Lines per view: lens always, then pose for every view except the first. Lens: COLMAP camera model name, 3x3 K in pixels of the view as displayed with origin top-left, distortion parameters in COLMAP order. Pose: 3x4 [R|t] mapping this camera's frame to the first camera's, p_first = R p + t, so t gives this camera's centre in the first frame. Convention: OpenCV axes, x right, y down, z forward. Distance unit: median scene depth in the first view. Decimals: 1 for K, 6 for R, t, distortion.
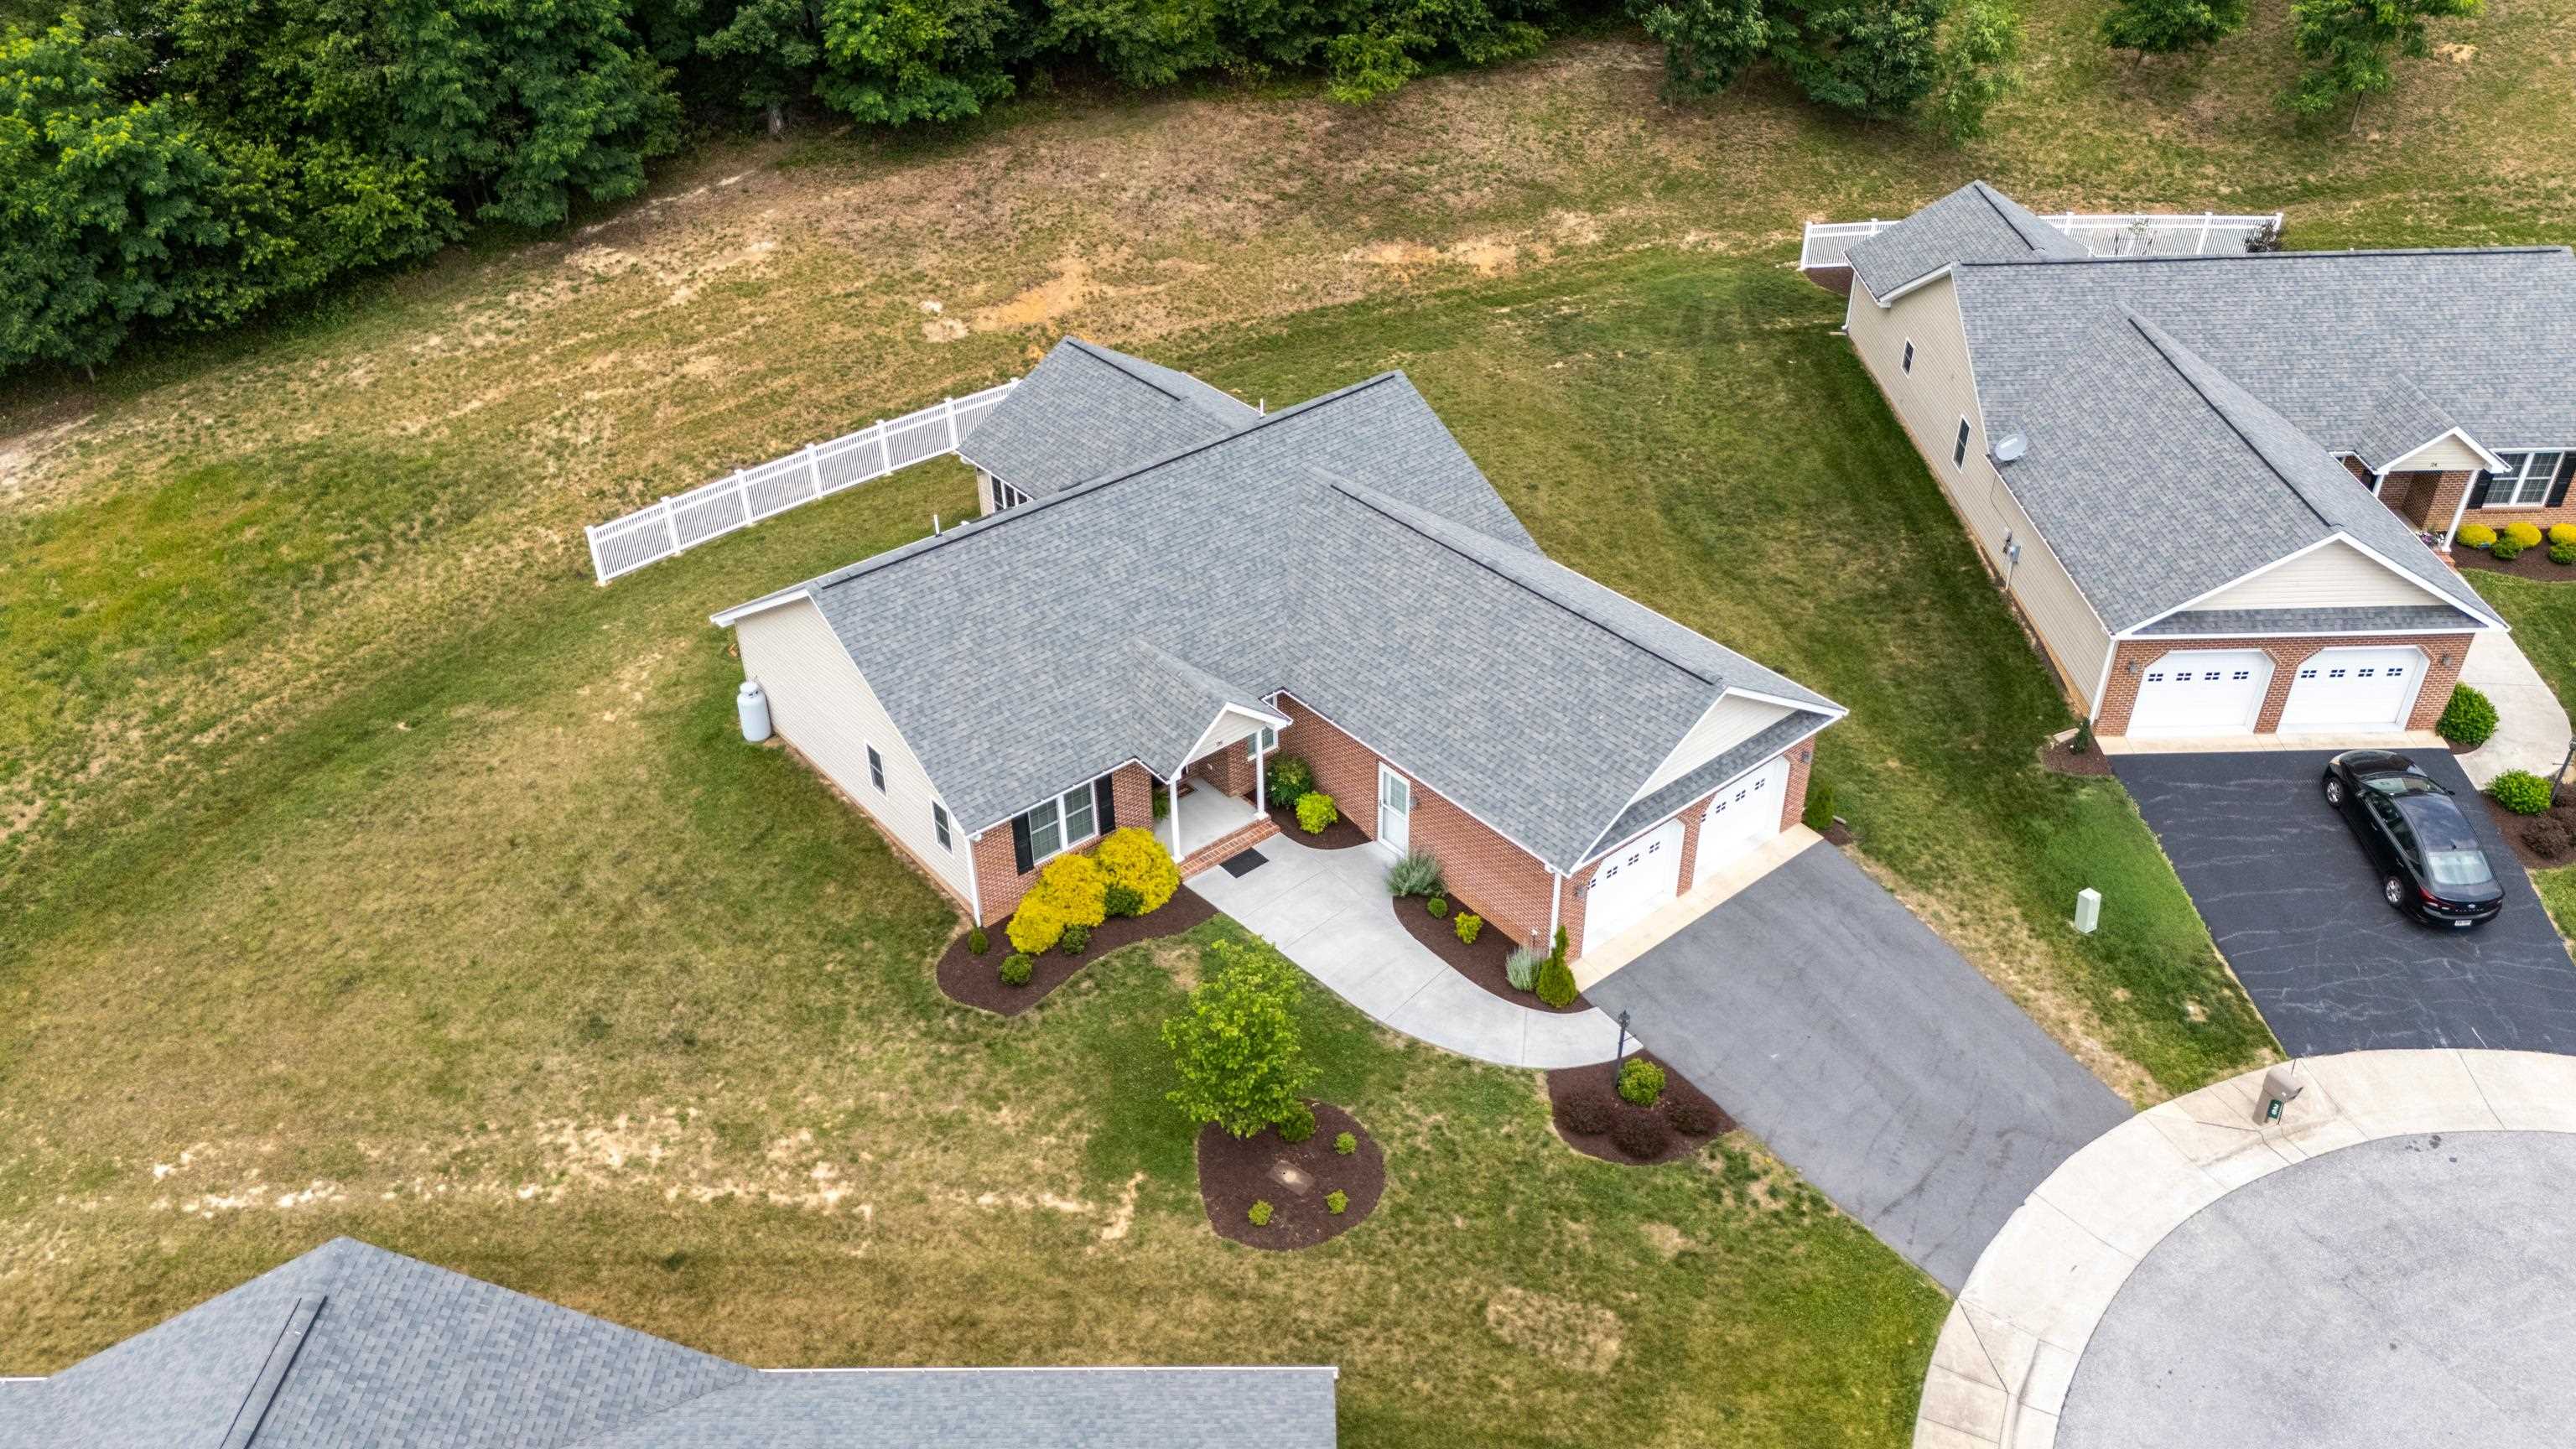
lens RADIAL K [[1892.2, 0, 1283.8], [0, 1892.2, 730.4], [0, 0, 1]] dist [0.070514, -0.062553]
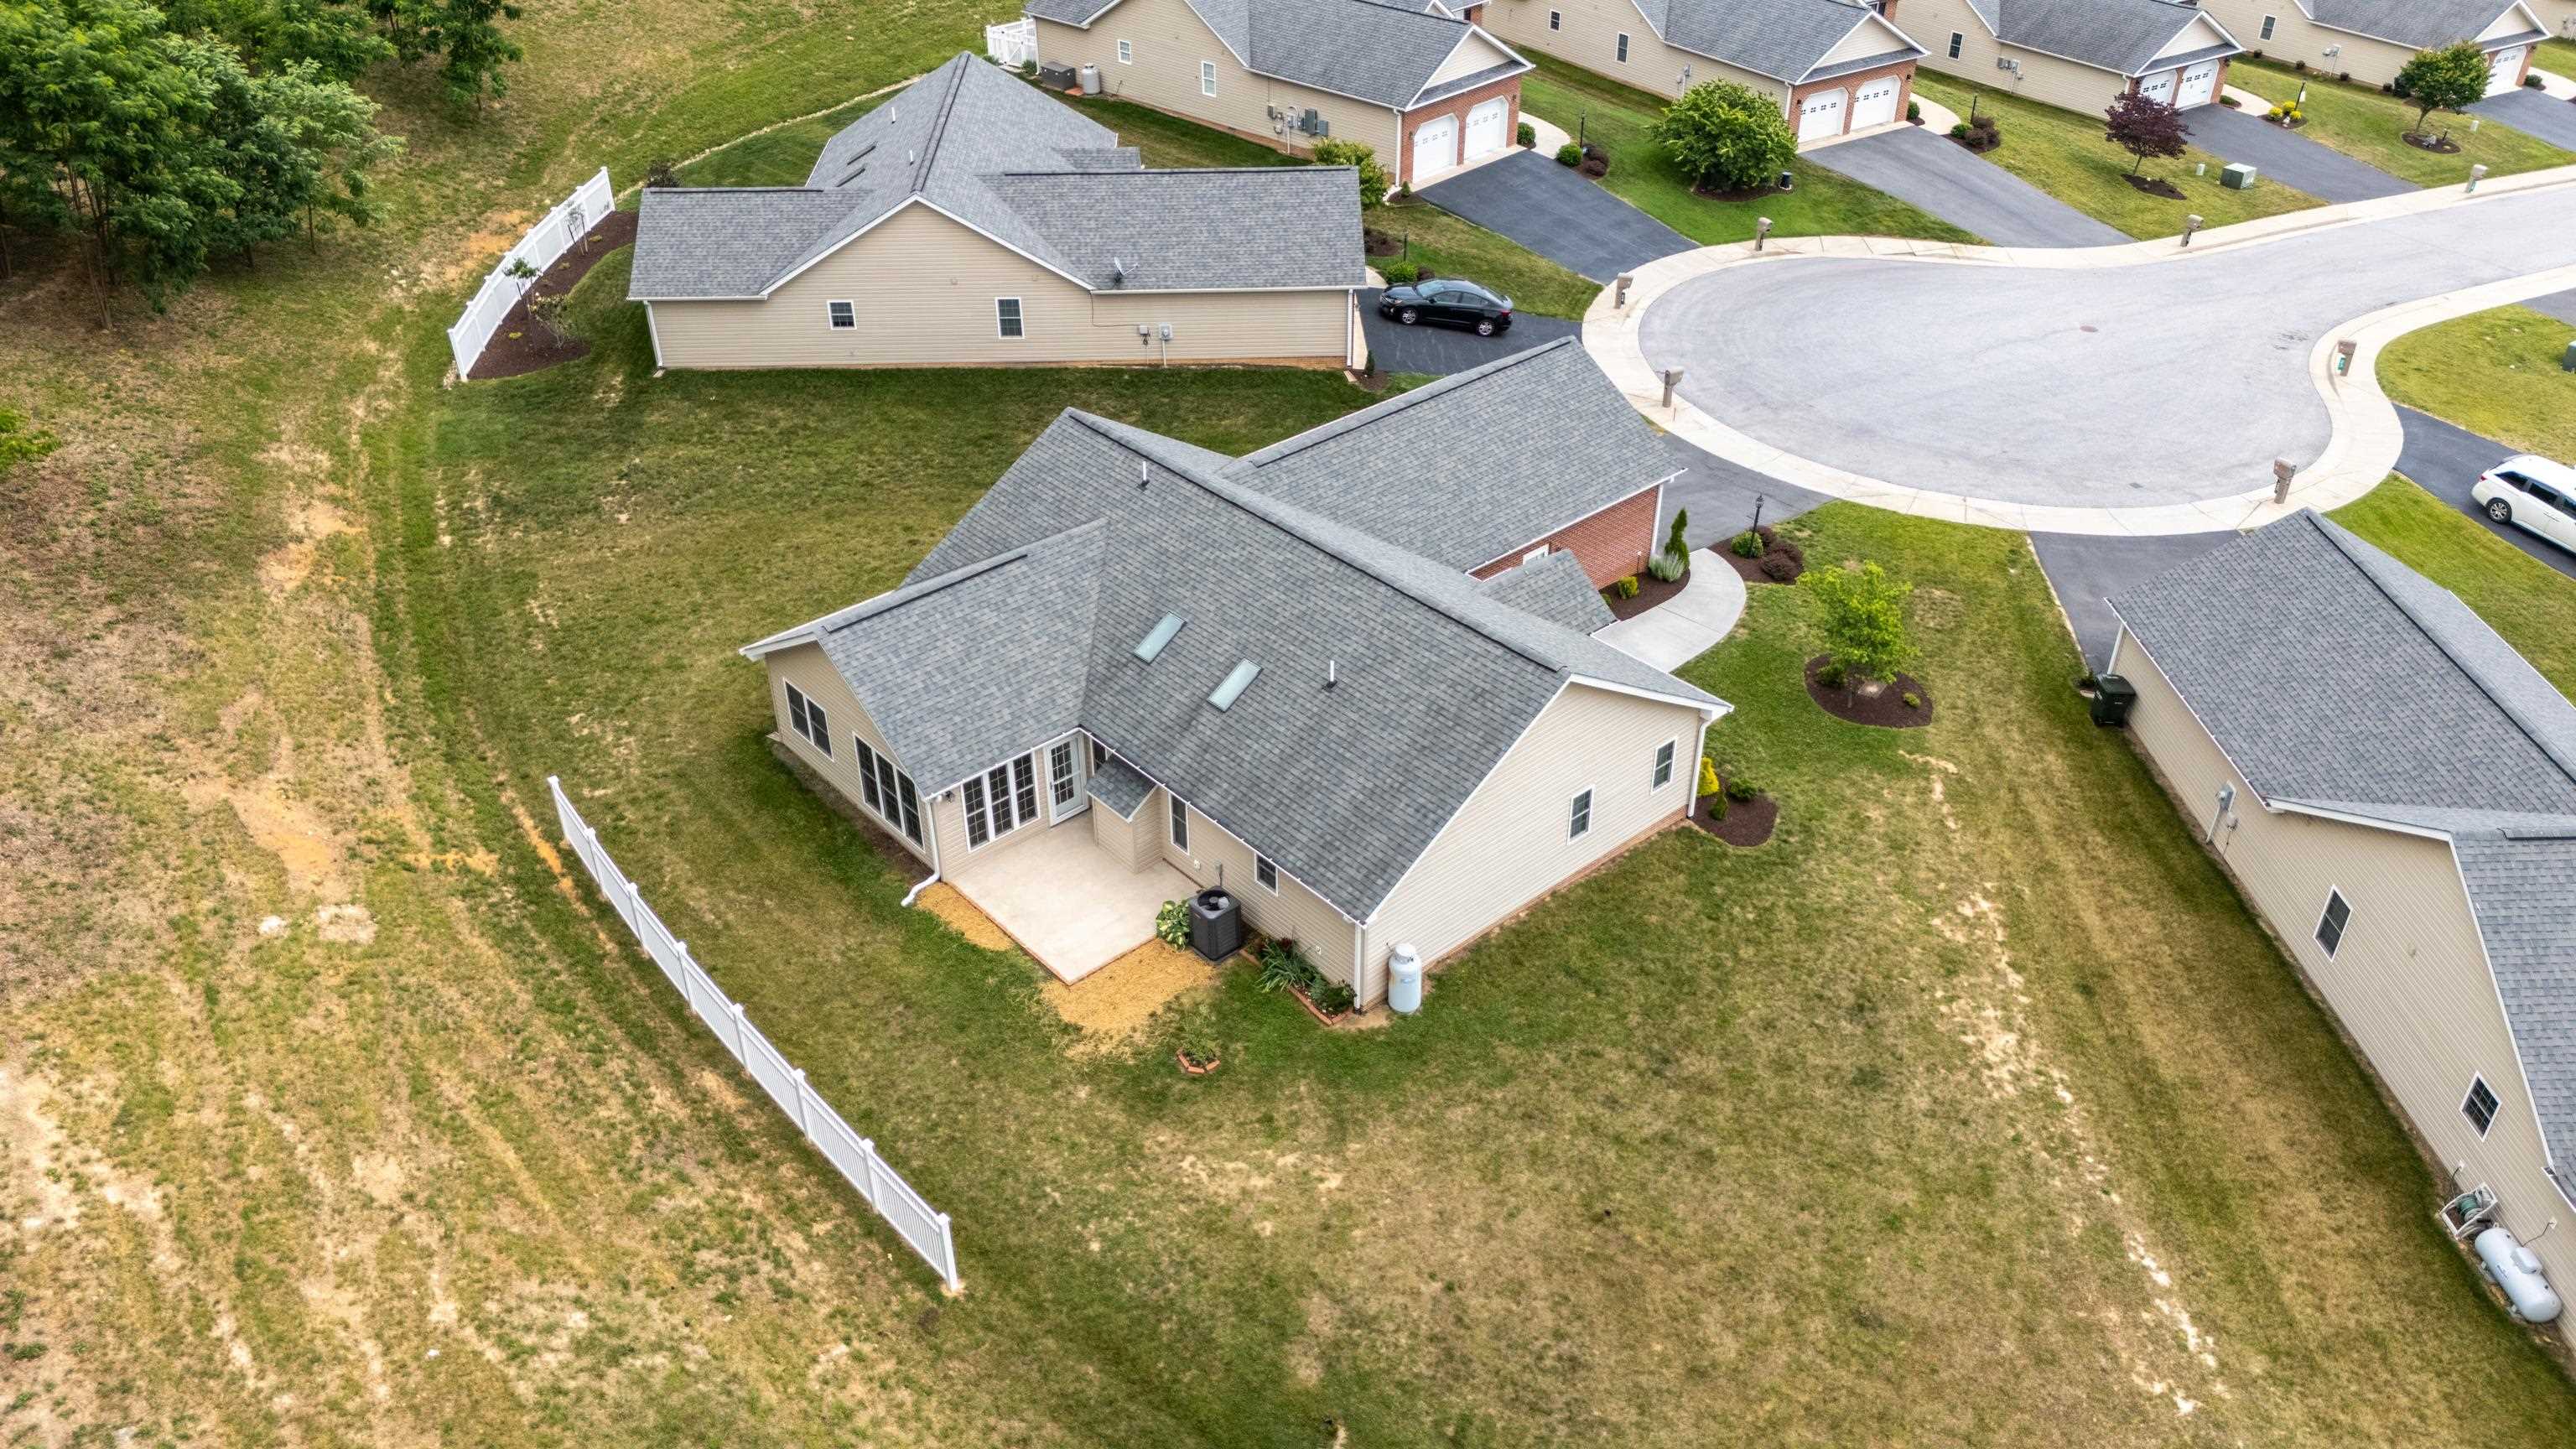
lens RADIAL K [[1901.0, 0, 1289.2], [0, 1901.0, 731.7], [0, 0, 1]] dist [0.068899, -0.062918]
pose [[-0.032587, -0.546415, 0.836880, -0.968337], [0.571707, 0.676622, 0.464041, -0.527608], [-0.819810, 0.493572, 0.290340, 0.789624]]
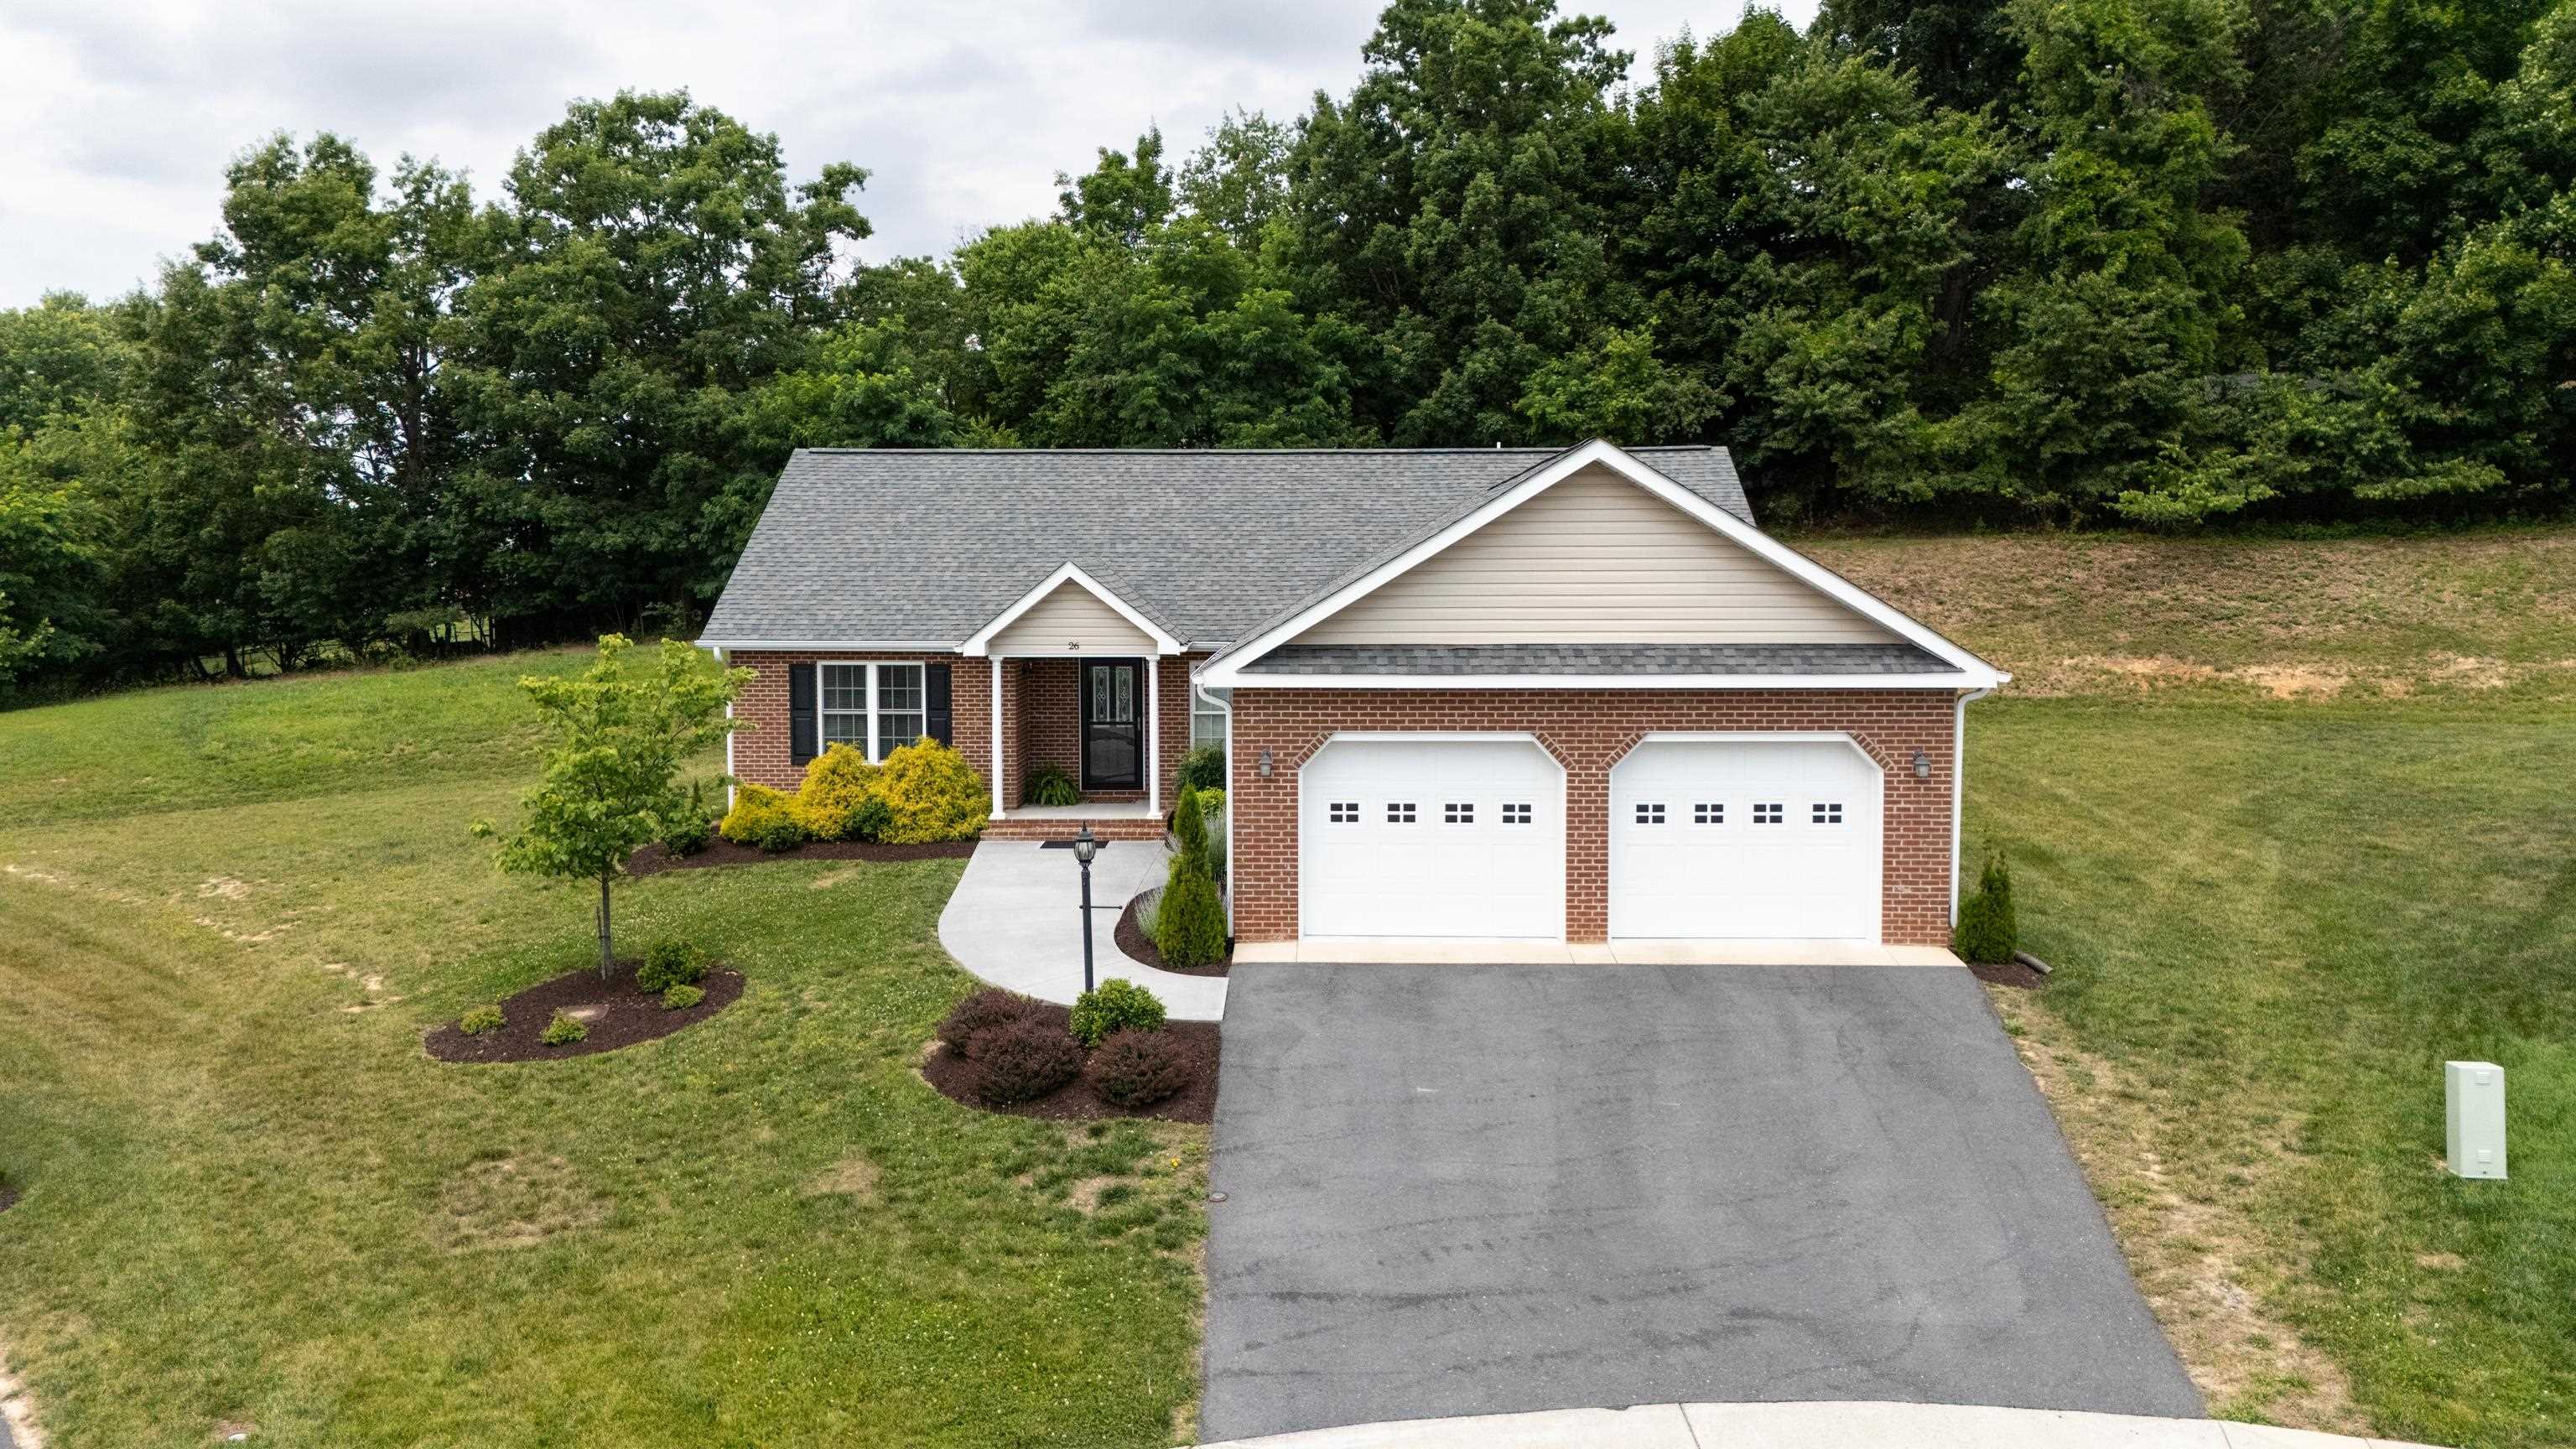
lens RADIAL K [[1901.0, 0, 1289.2], [0, 1901.0, 731.7], [0, 0, 1]] dist [0.068899, -0.062918]
pose [[0.756726, 0.070124, -0.649960, 0.457997], [-0.378961, 0.857191, -0.348730, 0.235059], [0.532686, 0.510202, 0.675233, 0.549365]]
